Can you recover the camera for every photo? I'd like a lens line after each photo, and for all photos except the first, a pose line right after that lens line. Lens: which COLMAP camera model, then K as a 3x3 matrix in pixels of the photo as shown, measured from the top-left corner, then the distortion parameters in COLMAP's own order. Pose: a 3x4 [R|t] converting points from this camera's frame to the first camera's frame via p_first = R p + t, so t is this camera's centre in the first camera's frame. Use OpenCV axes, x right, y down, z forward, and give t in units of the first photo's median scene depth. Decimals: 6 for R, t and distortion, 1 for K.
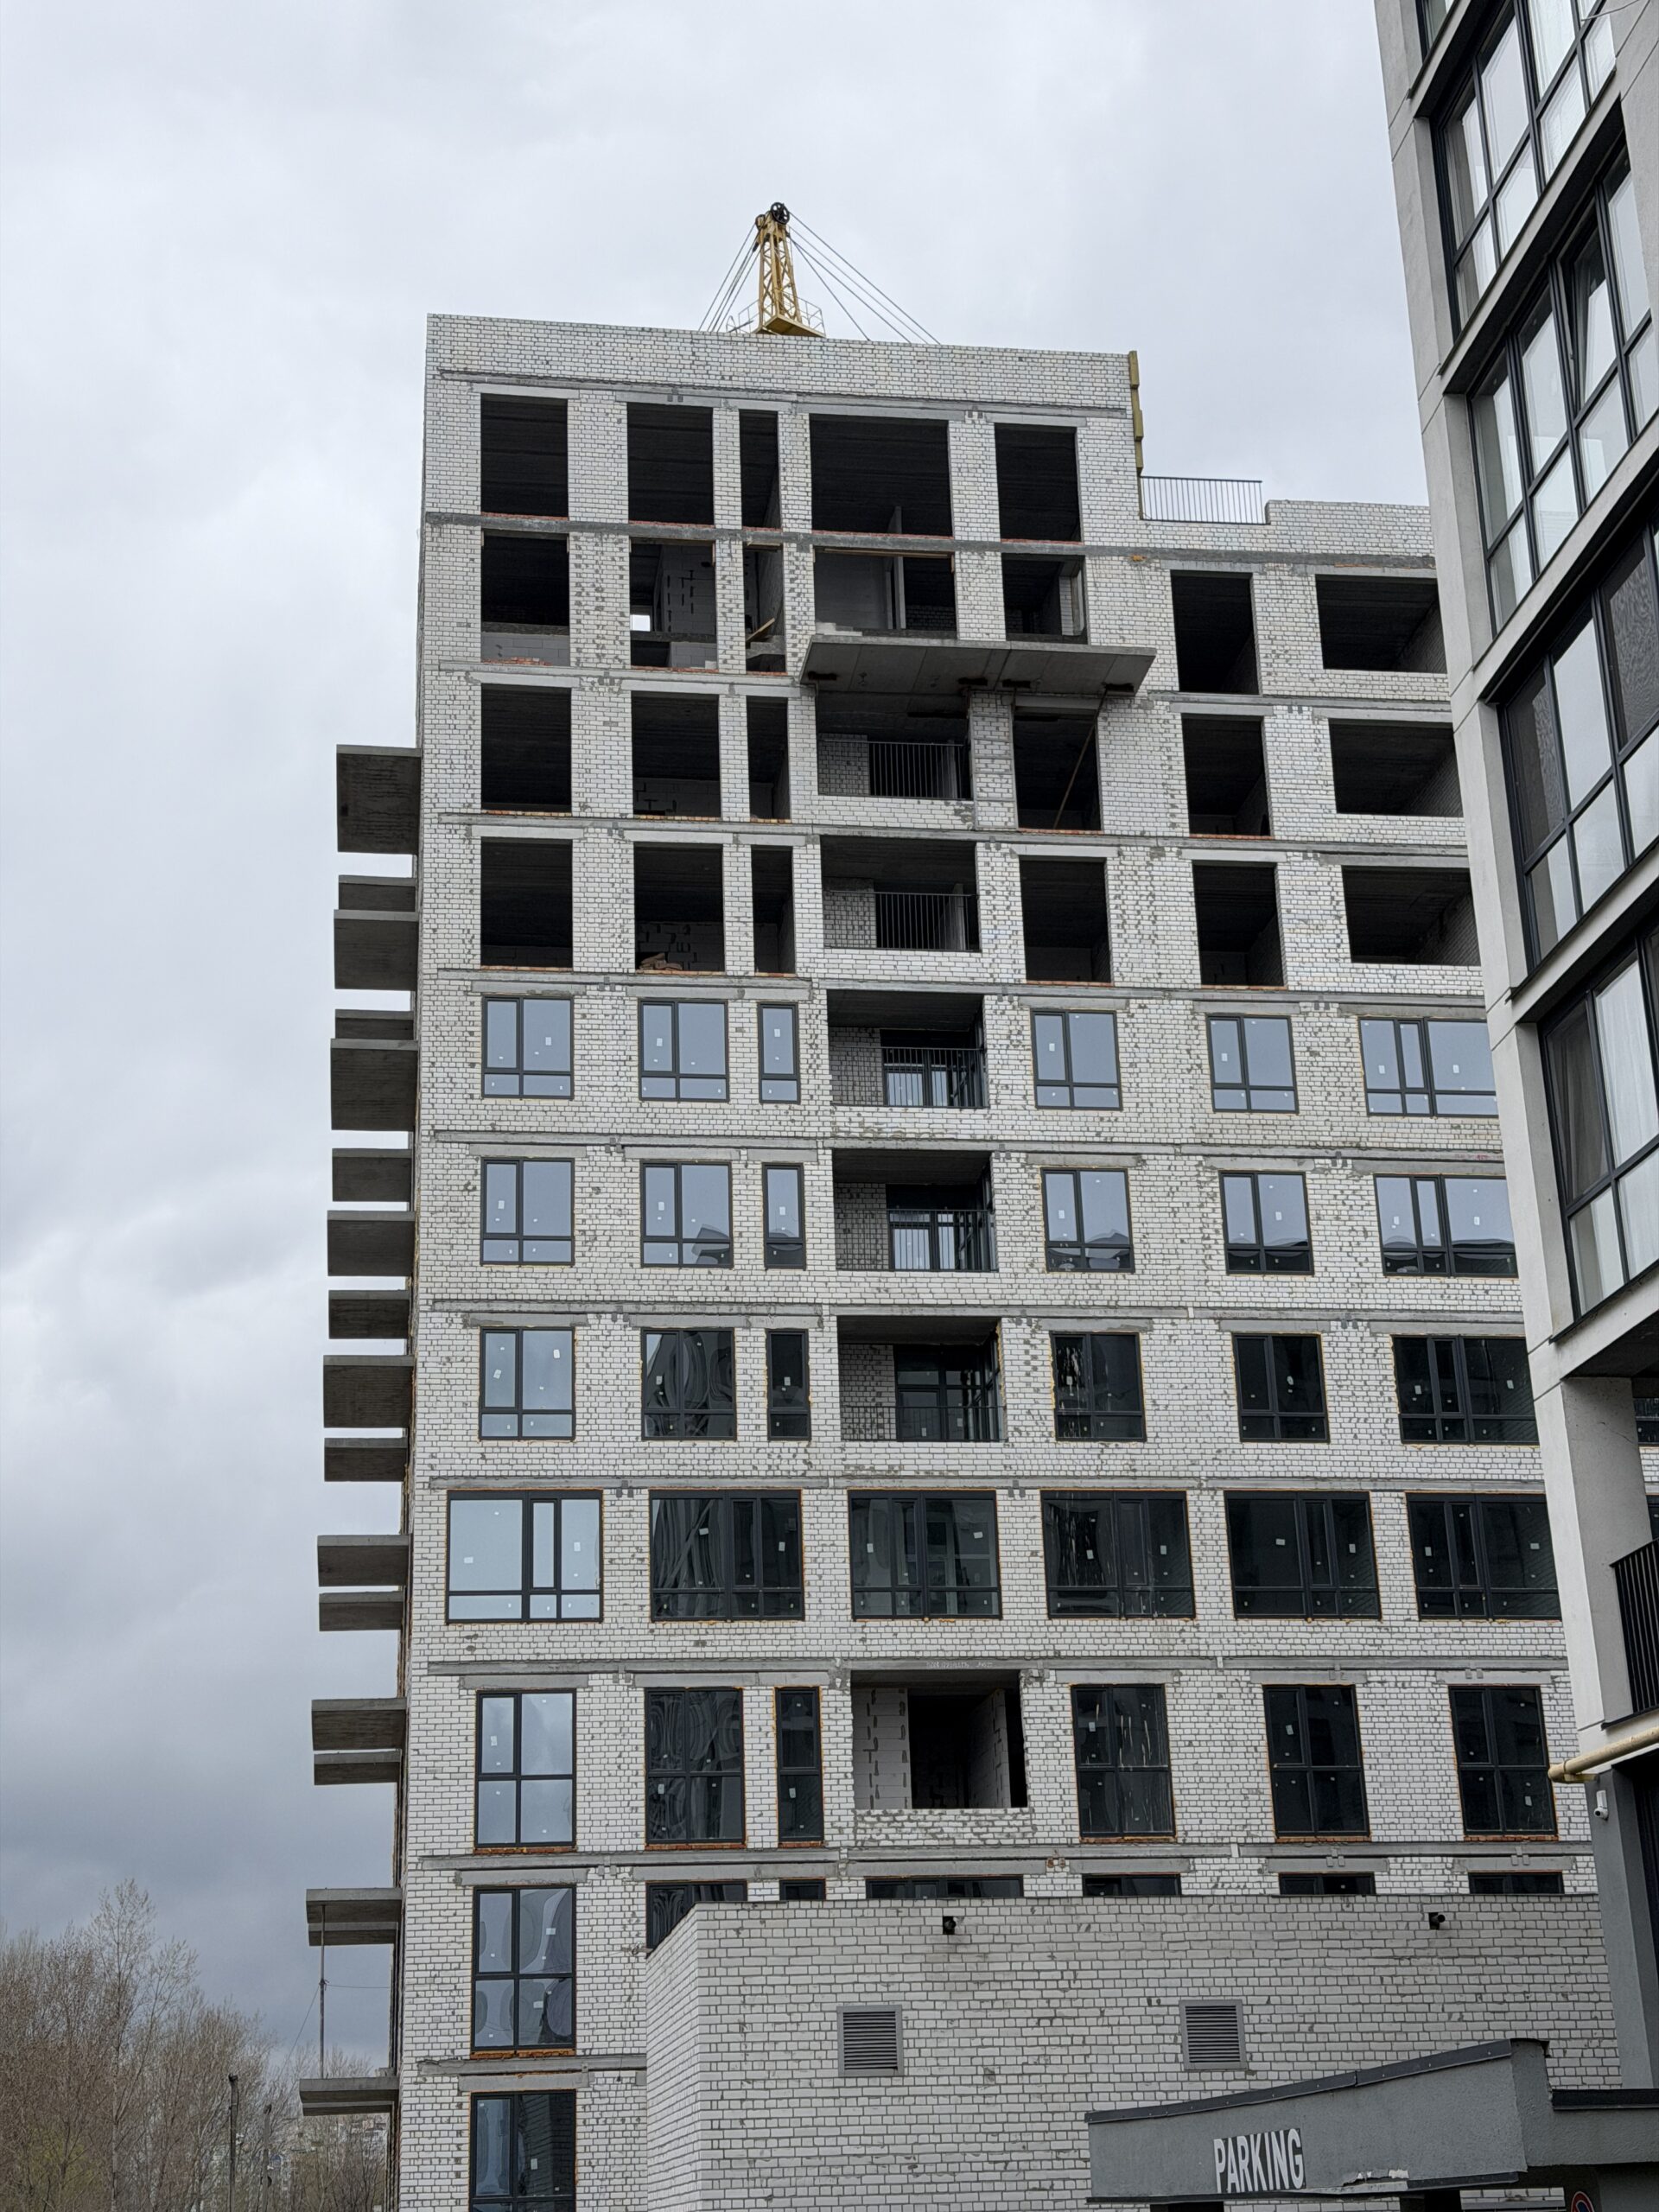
lens RADIAL K [[3091.9, 0, 849.5], [0, 3091.9, 1070.7], [0, 0, 1]] dist [0.125207, 0.000000]
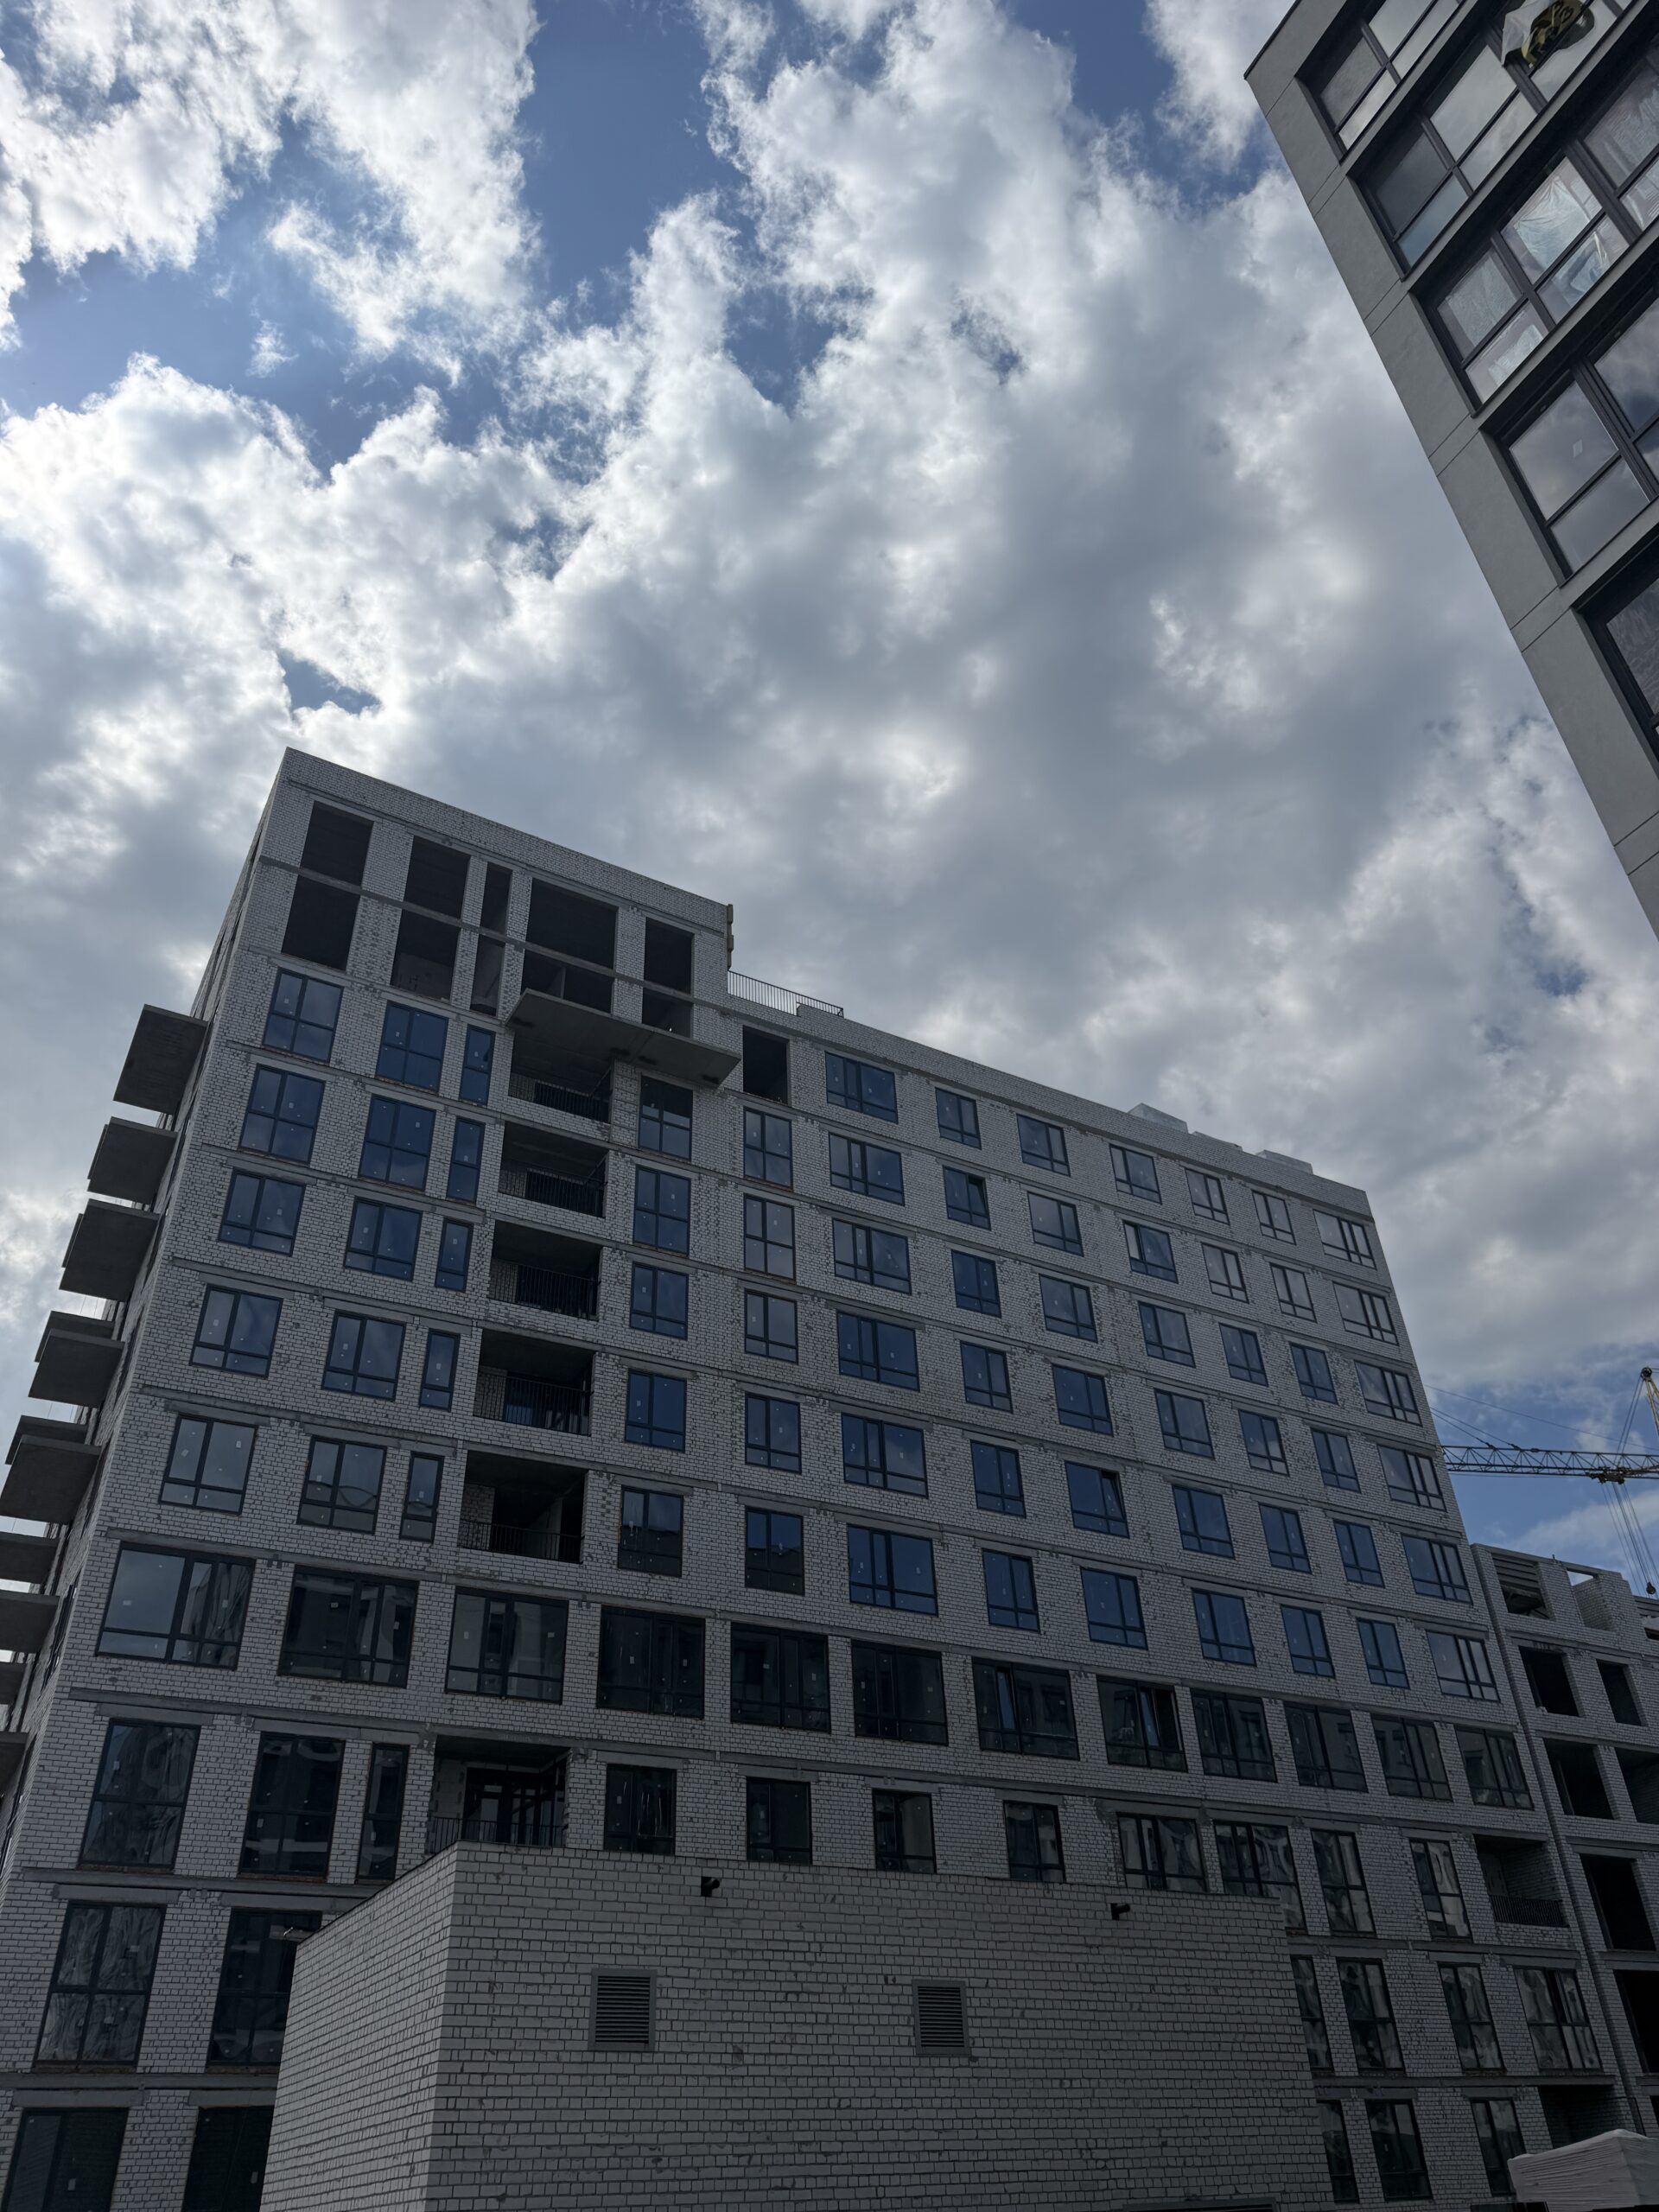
lens RADIAL K [[1557.3, 0, 854.4], [0, 1557.3, 1093.3], [0, 0, 1]] dist [0.045764, -0.051195]
pose [[0.930952, 0.210325, 0.298482, -0.080333], [-0.115768, 0.945283, -0.305020, 0.118624], [-0.346303, 0.249404, 0.904362, 0.307581]]
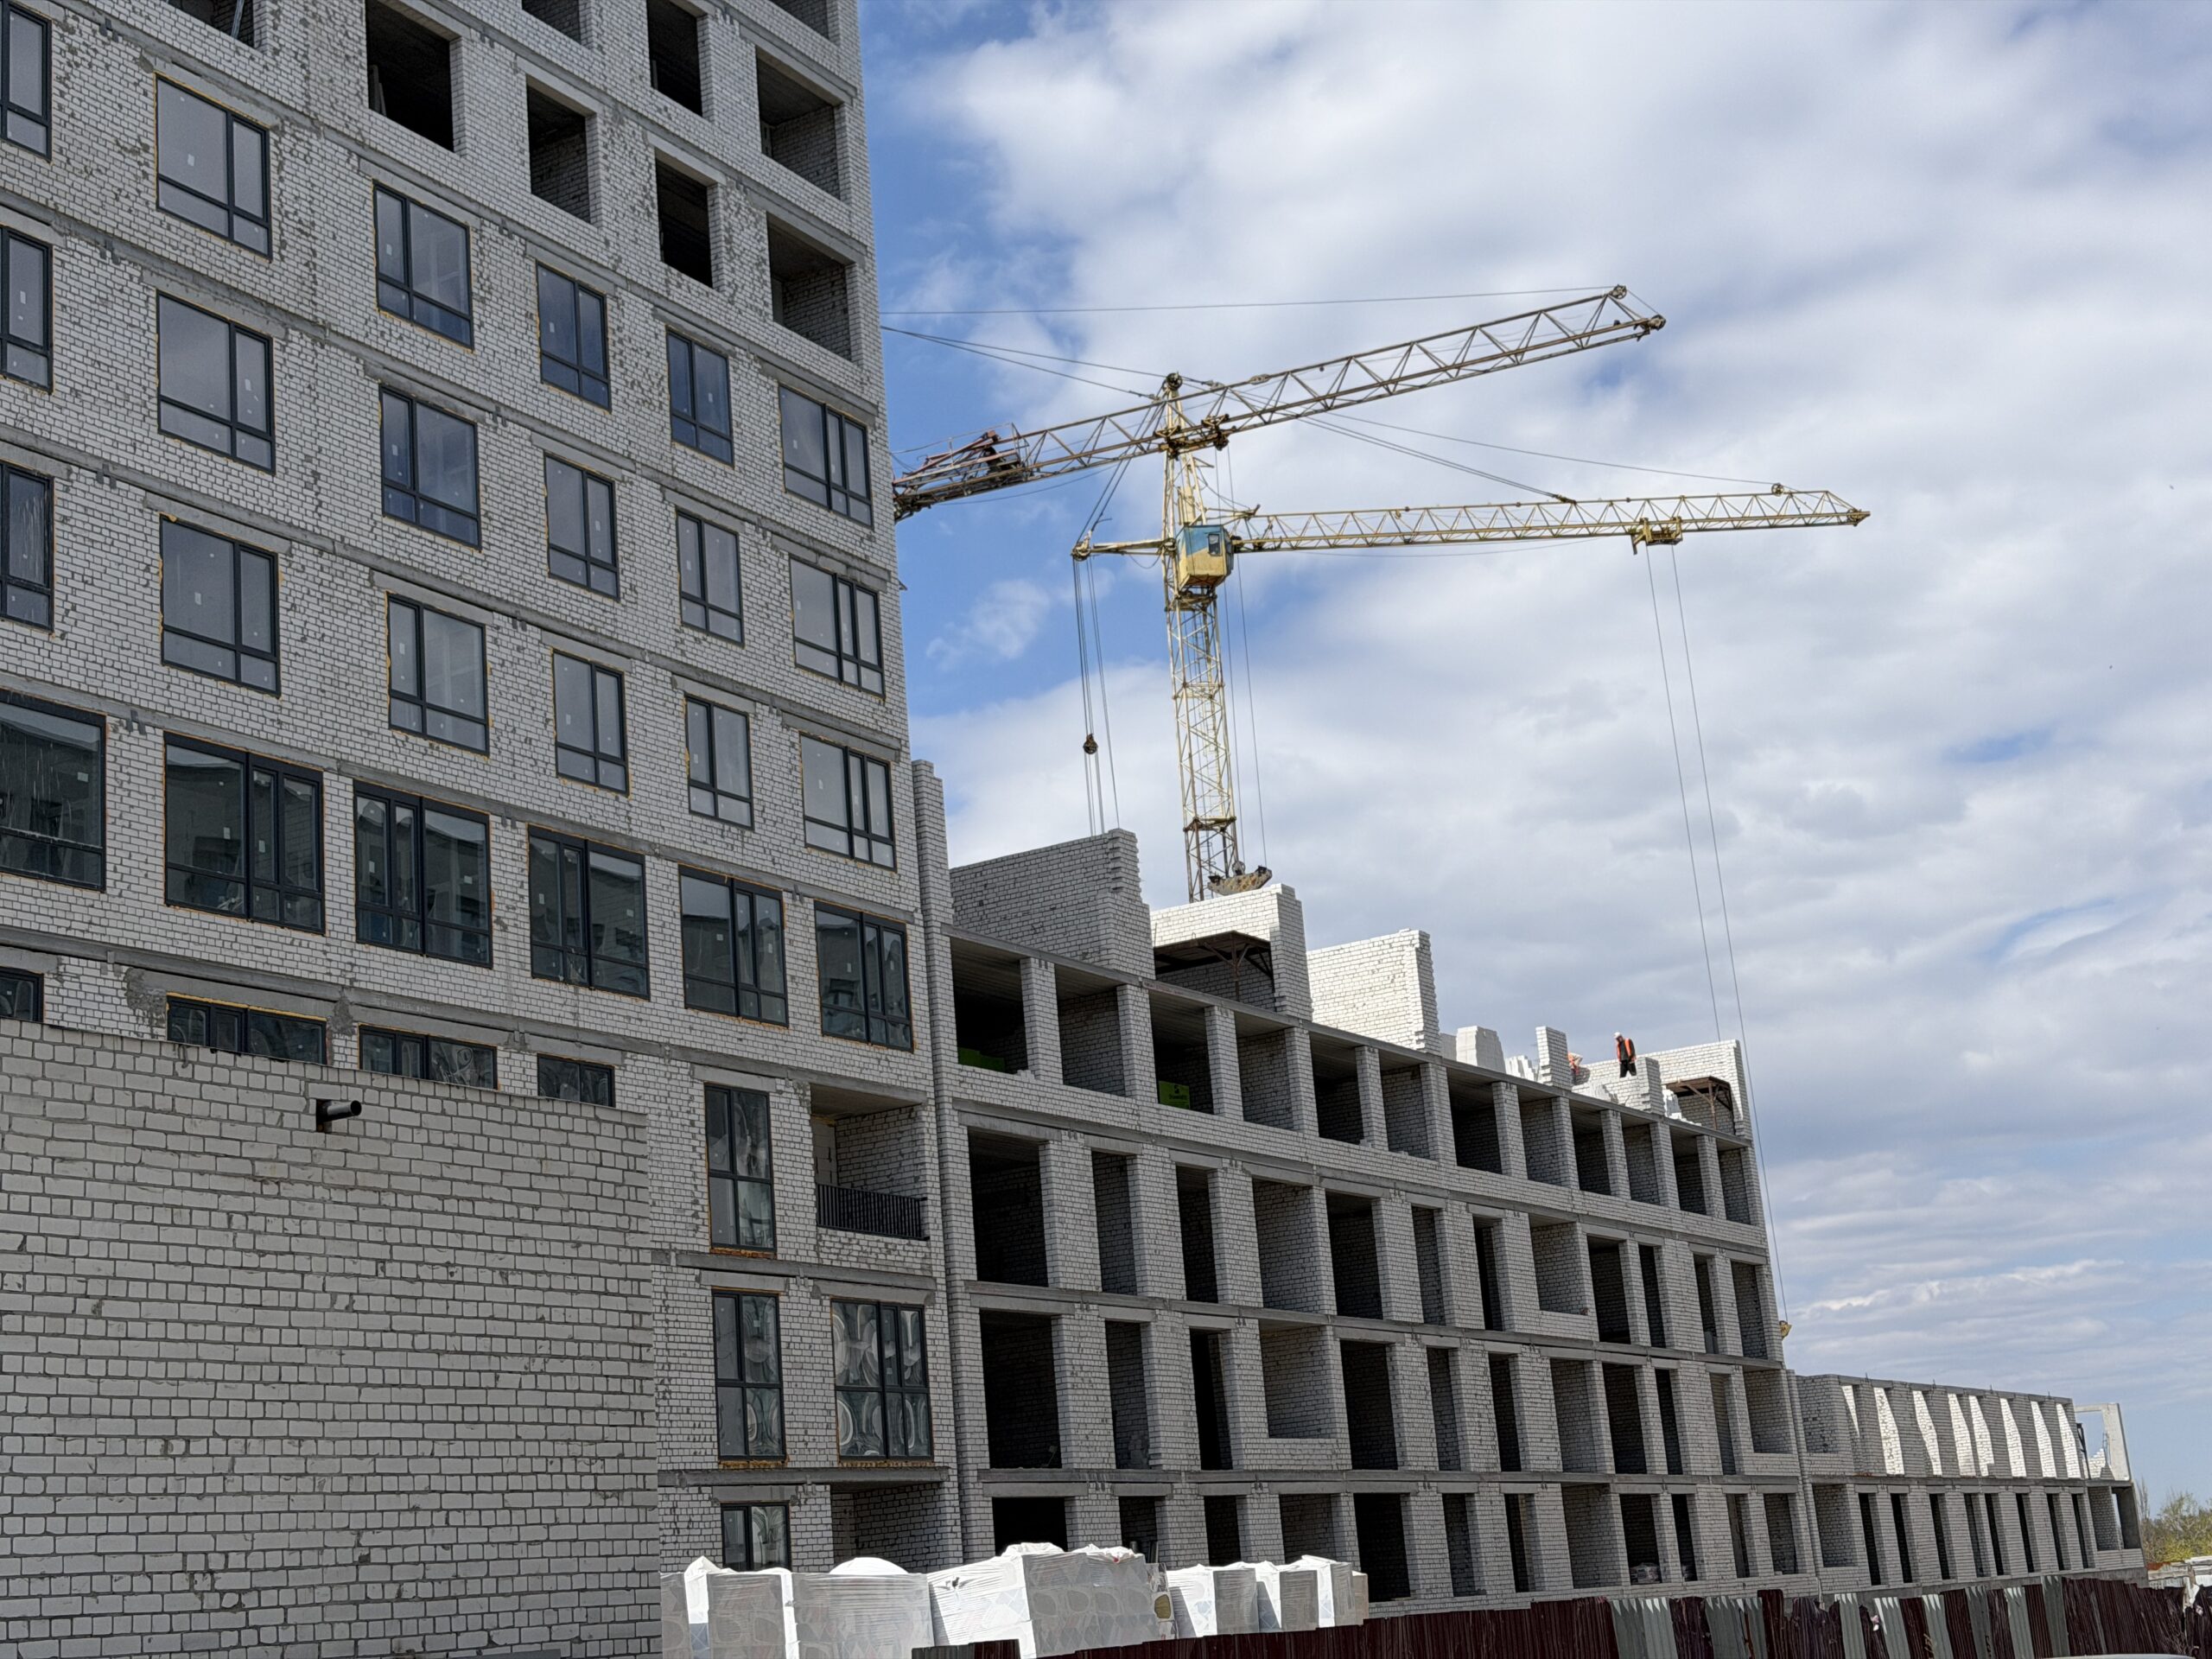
lens RADIAL K [[3091.9, 0, 1089.8], [0, 3091.9, 805.3], [0, 0, 1]] dist [0.125207, 0.000000]
pose [[0.650746, 0.180727, 0.737474, -0.069223], [-0.212308, 0.975829, -0.051798, 0.147887], [-0.729010, -0.122864, 0.673386, 0.389720]]
